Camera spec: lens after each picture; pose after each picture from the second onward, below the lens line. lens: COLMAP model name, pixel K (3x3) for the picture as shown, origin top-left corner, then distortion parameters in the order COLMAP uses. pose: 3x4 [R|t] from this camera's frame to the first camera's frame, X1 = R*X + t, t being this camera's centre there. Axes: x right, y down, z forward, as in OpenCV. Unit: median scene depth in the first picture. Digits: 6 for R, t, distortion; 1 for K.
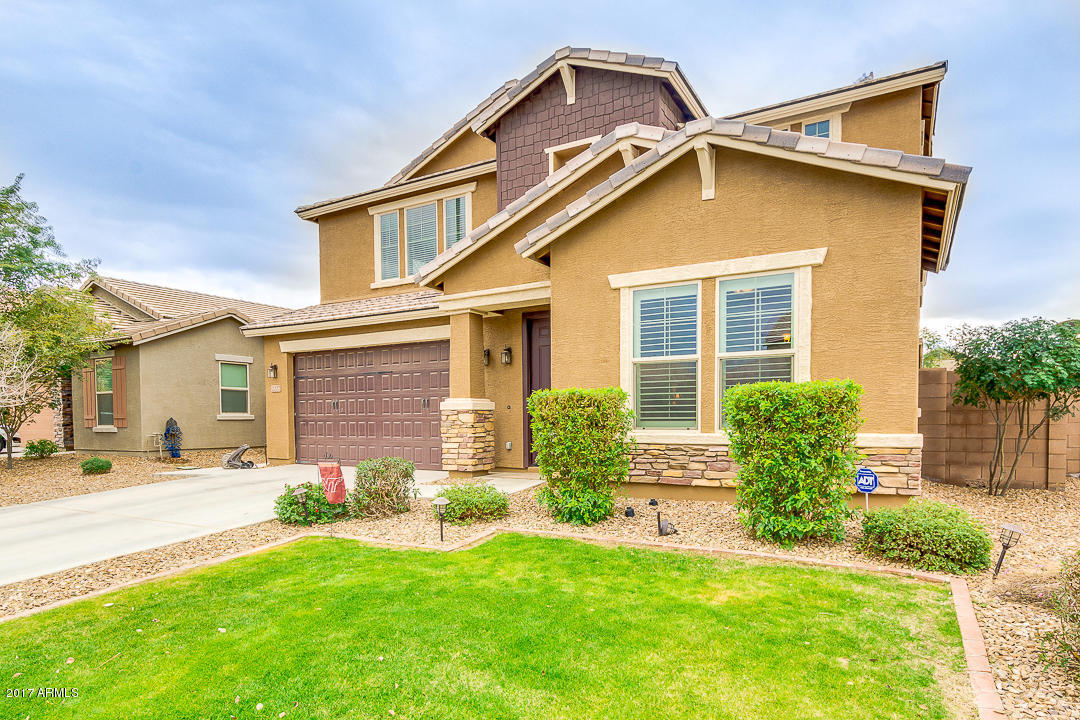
lens RADIAL K [[625.7, 0, 542.5], [0, 625.7, 438.9], [0, 0, 1]] dist [0.005067, 0.001659]
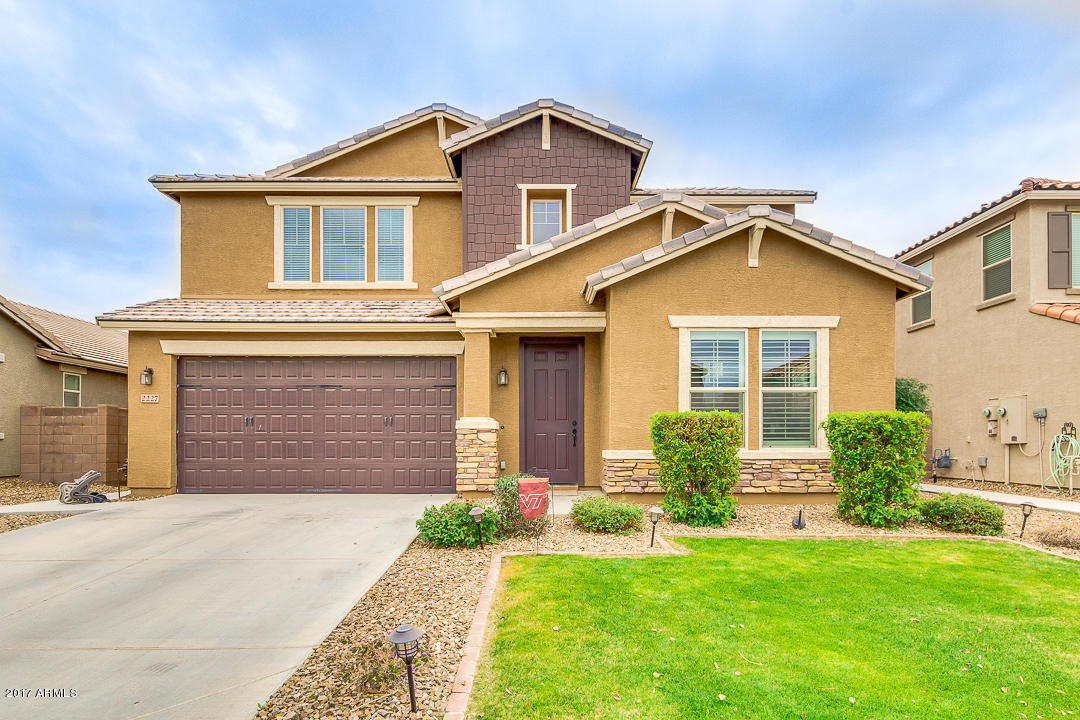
lens RADIAL K [[625.7, 0, 542.5], [0, 625.7, 438.9], [0, 0, 1]] dist [0.005067, 0.001659]
pose [[0.861261, 0.011868, 0.508023, -0.549381], [0.010913, 0.999065, -0.041841, 0.011826], [-0.508045, 0.041580, 0.860326, 0.100082]]
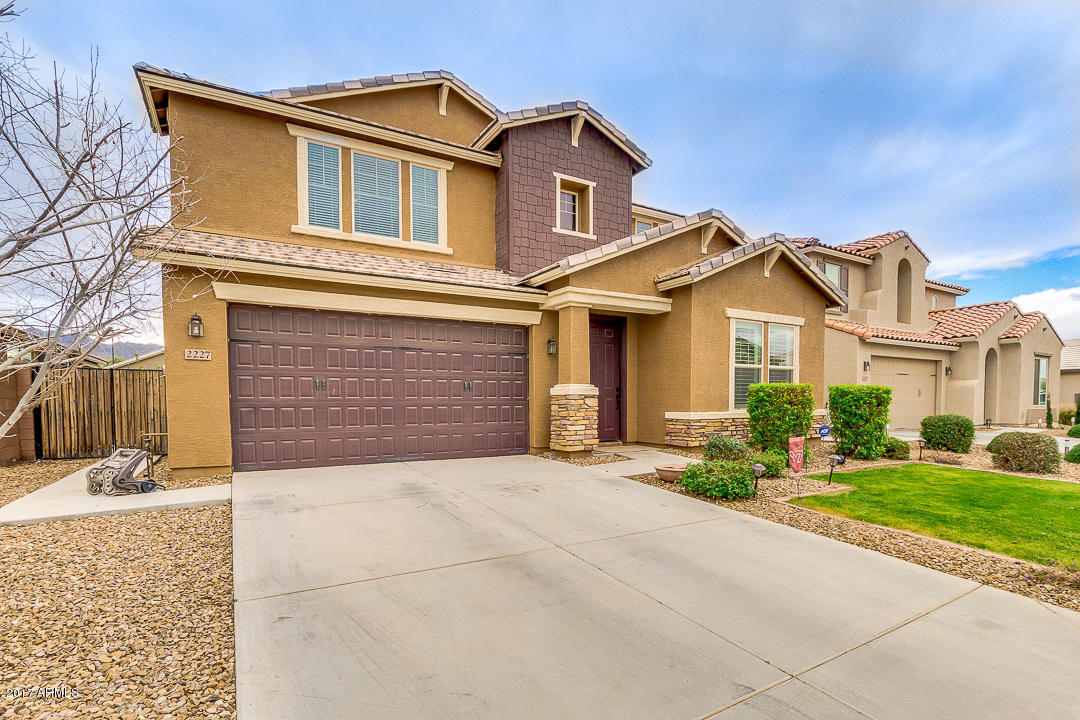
lens RADIAL K [[526.7, 0, 537.6], [0, 526.7, 420.9], [0, 0, 1]] dist [-0.014517, 0.000402]
pose [[0.488831, -0.027845, 0.871934, -0.980143], [0.031135, 0.999411, 0.014461, -0.016575], [-0.871823, 0.020078, 0.489410, 0.623841]]
